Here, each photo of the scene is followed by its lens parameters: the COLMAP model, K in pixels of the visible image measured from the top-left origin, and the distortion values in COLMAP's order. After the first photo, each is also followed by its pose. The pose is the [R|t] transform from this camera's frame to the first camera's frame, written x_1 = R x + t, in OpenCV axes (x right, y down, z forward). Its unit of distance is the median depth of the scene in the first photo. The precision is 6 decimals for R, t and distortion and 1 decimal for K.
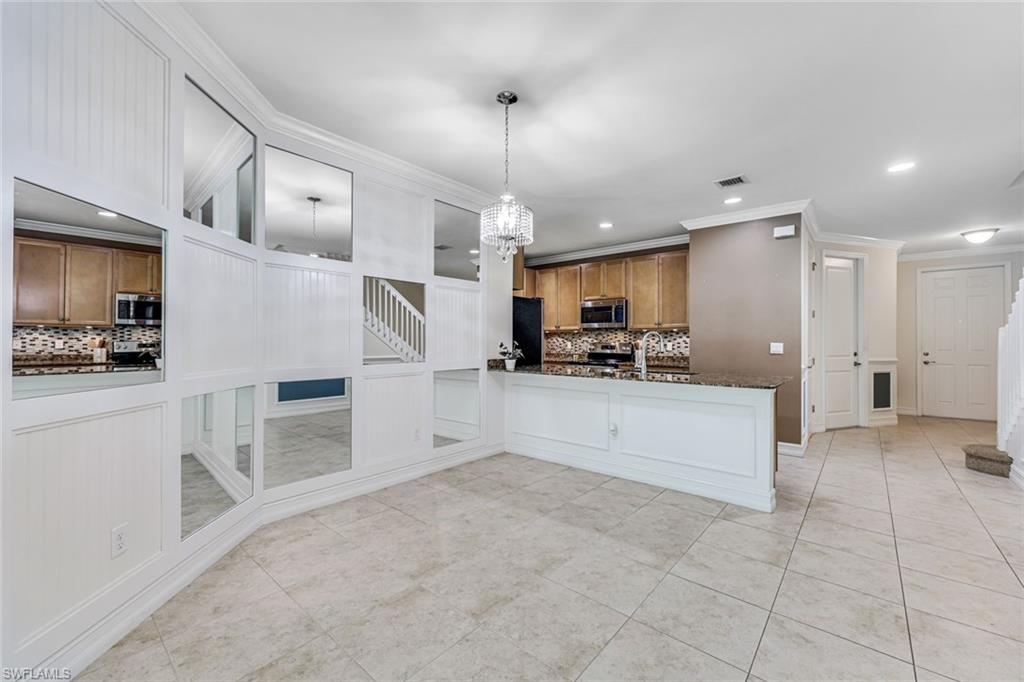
lens RADIAL K [[410.9, 0, 510.6], [0, 410.9, 339.2], [0, 0, 1]] dist [-0.000873, 0.000309]
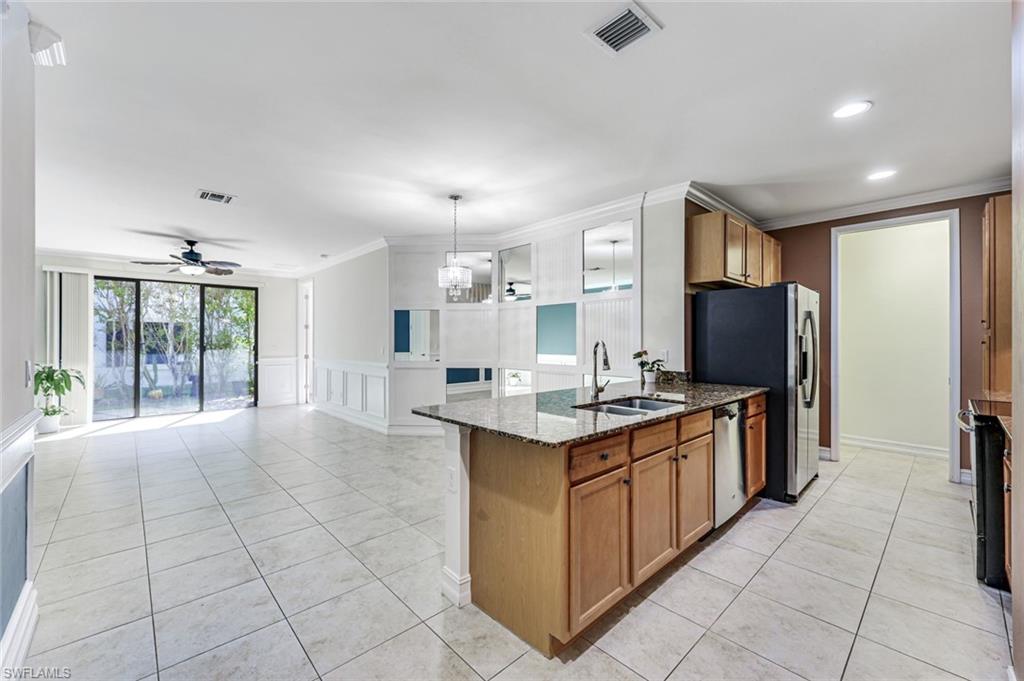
lens RADIAL K [[410.9, 0, 511.4], [0, 410.9, 337.7], [0, 0, 1]] dist [-0.000873, 0.000309]
pose [[-0.100368, -0.010542, -0.994895, 0.732828], [0.003143, 0.999936, -0.010912, -0.011380], [0.994945, -0.004222, -0.100328, 0.648372]]
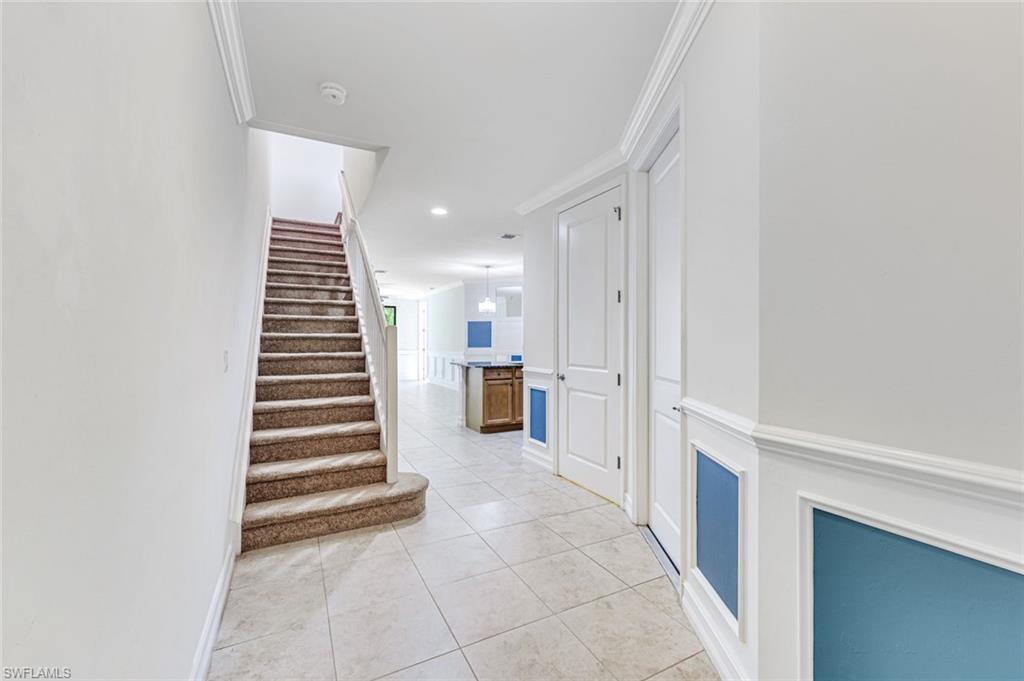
lens RADIAL K [[410.9, 0, 512.0], [0, 410.9, 338.9], [0, 0, 1]] dist [-0.000873, 0.000309]
pose [[-0.360059, -0.006865, -0.932904, 1.352481], [0.002964, 0.999959, -0.008503, -0.000058], [0.932925, -0.005827, -0.360024, 1.090474]]
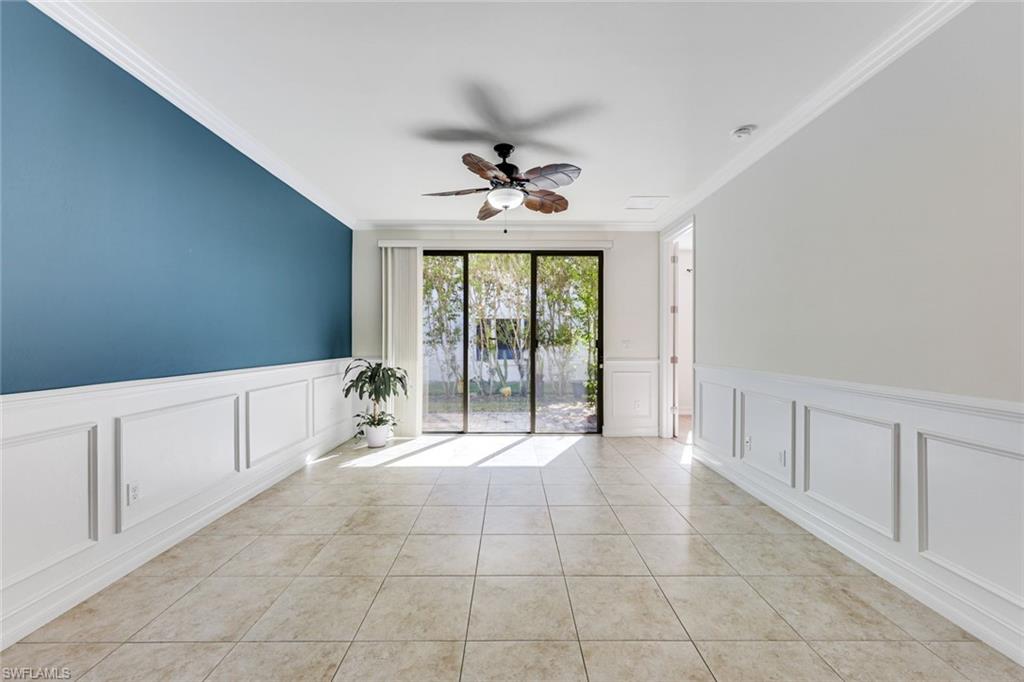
lens RADIAL K [[410.9, 0, 510.8], [0, 410.9, 341.0], [0, 0, 1]] dist [-0.000873, 0.000309]
pose [[-0.752377, -0.001702, -0.658730, 0.126095], [-0.002915, 0.999995, 0.000745, 0.000210], [0.658726, 0.002481, -0.752379, 0.156526]]
